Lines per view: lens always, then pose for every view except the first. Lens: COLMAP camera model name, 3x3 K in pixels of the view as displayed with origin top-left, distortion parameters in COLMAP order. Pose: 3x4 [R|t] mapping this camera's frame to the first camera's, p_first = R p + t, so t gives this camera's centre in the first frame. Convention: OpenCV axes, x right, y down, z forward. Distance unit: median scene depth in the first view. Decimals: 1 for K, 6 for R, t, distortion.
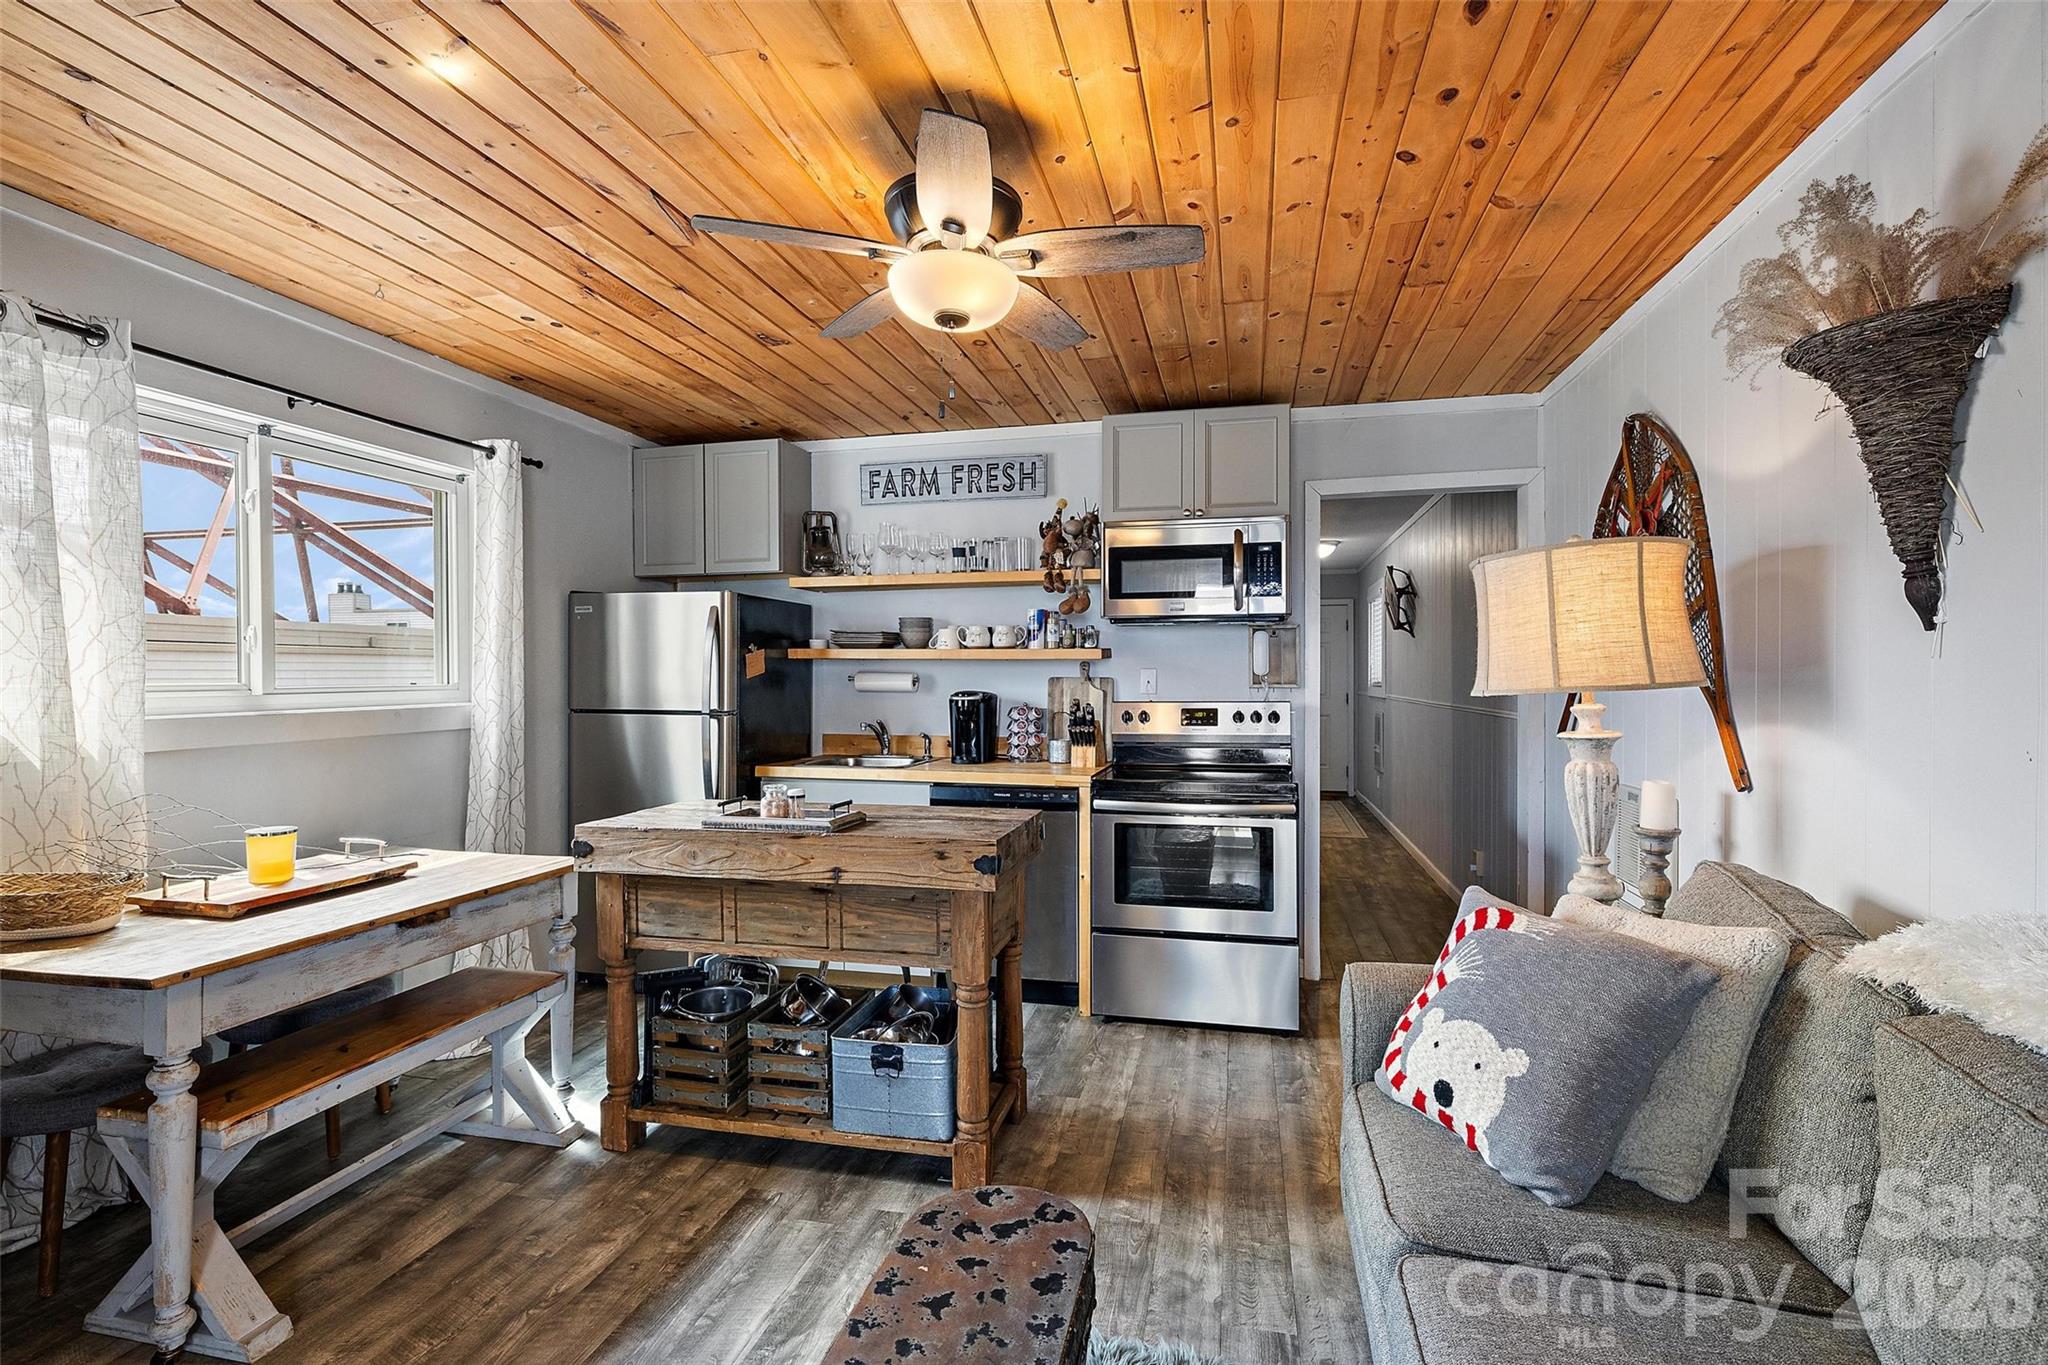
lens RADIAL K [[933.1, 0, 1024.3], [0, 933.1, 679.6], [0, 0, 1]] dist [-0.003890, 0.001402]
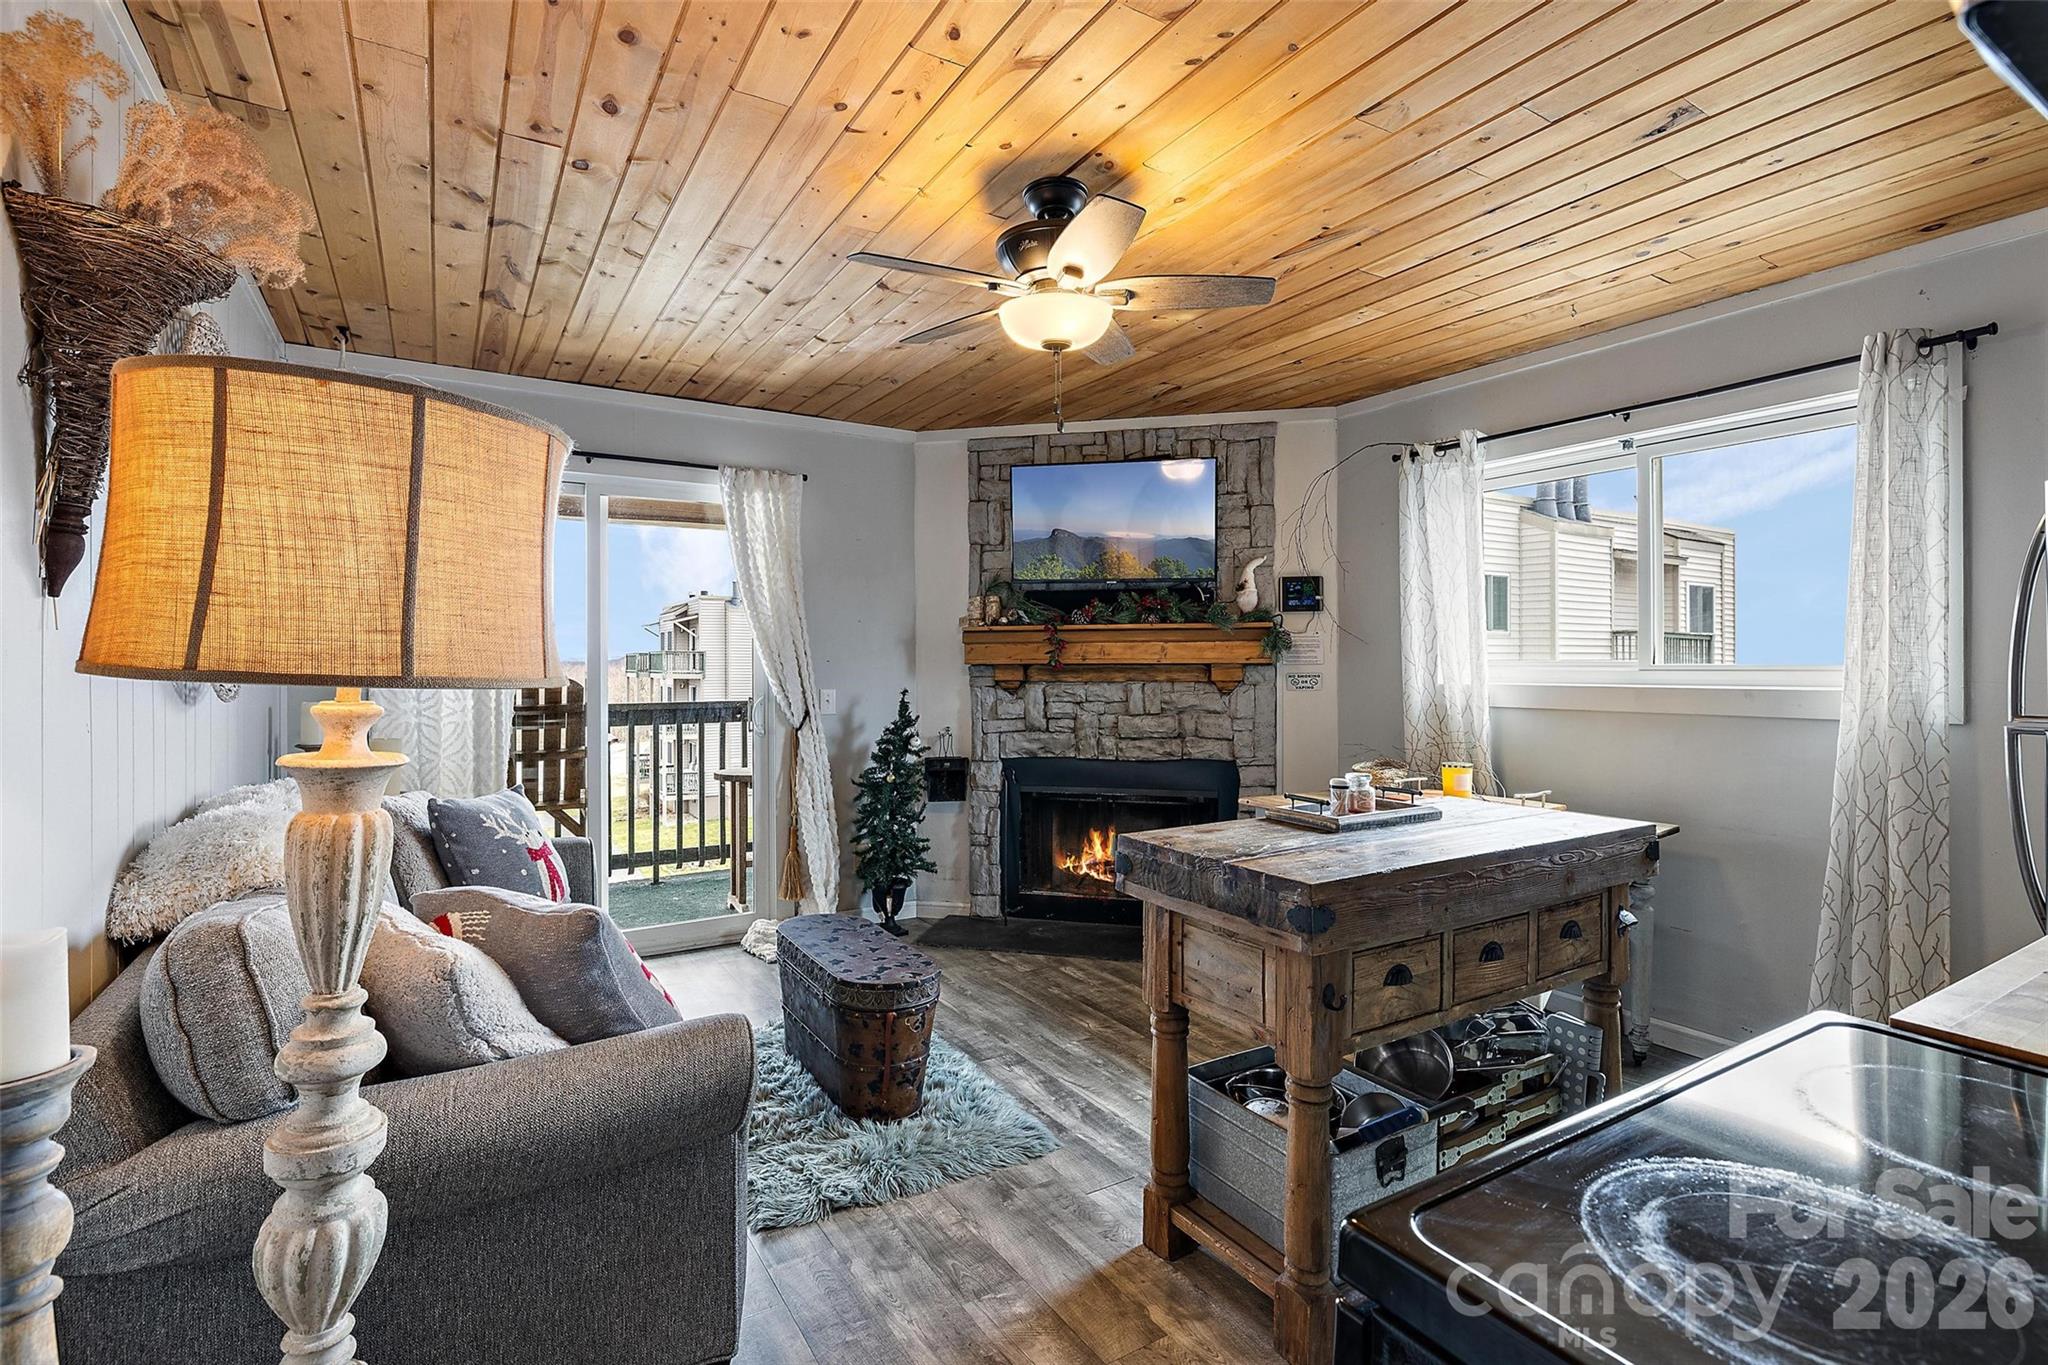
lens RADIAL K [[945.0, 0, 1020.4], [0, 945.0, 660.5], [0, 0, 1]] dist [-0.001729, 0.000197]
pose [[-0.710934, -0.000614, -0.703258, 0.583829], [-0.001386, 0.999999, 0.000528, 0.003241], [0.703257, 0.001350, -0.710934, 1.359244]]
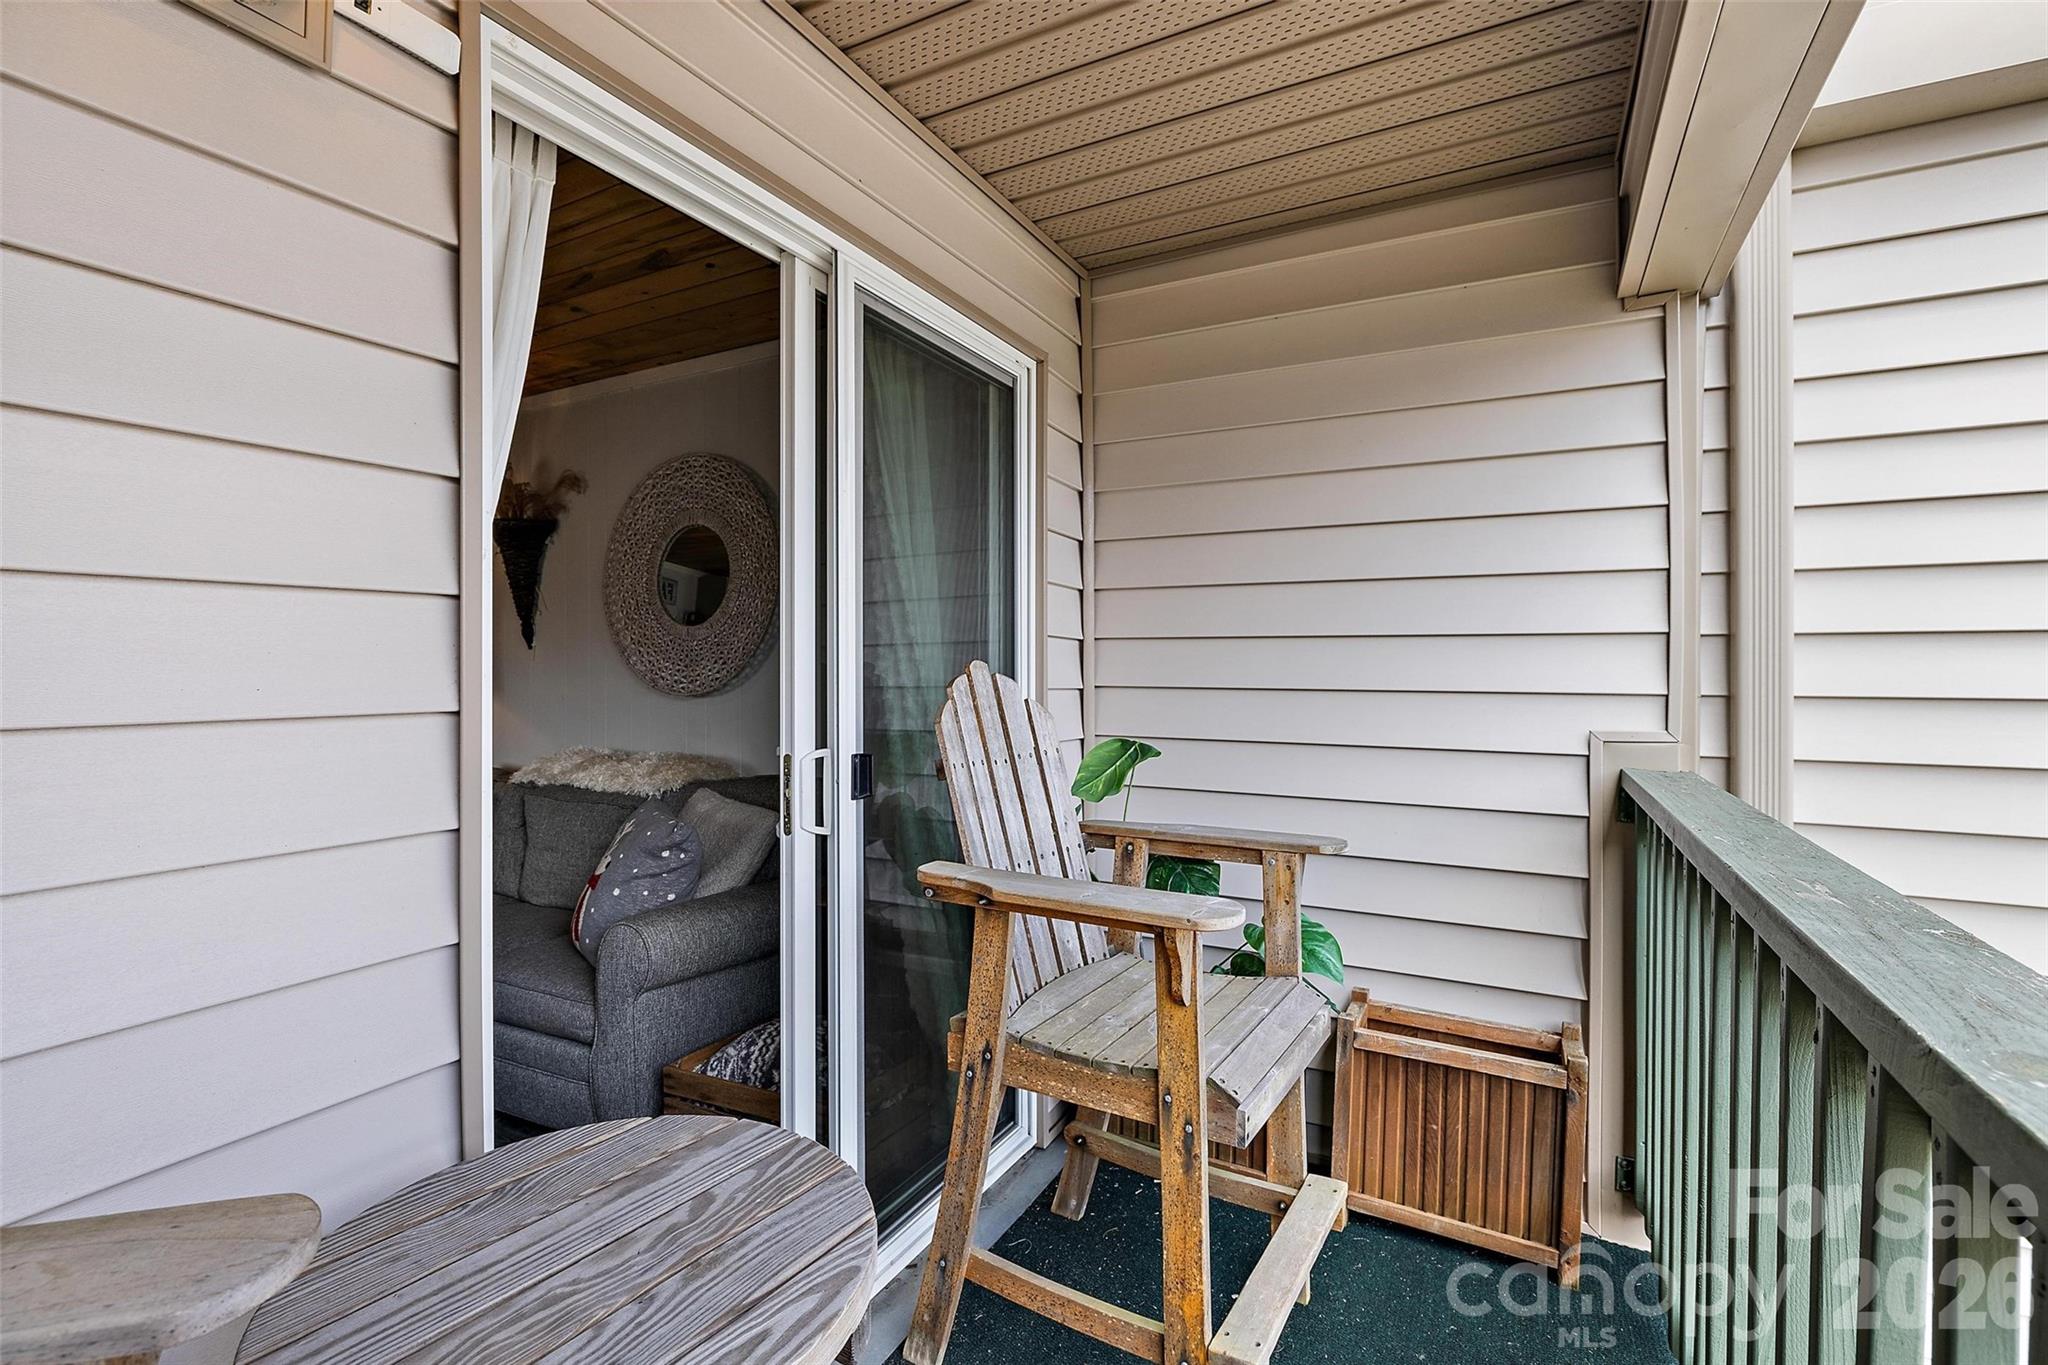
lens RADIAL K [[946.6, 0, 1024.0], [0, 946.6, 682.5], [0, 0, 1]] dist [-0.000935, -0.000071]
pose [[0.265613, -0.006916, 0.964055, -0.649224], [0.005424, 0.999969, 0.005679, 0.016862], [-0.964065, 0.003721, 0.265642, -0.544793]]
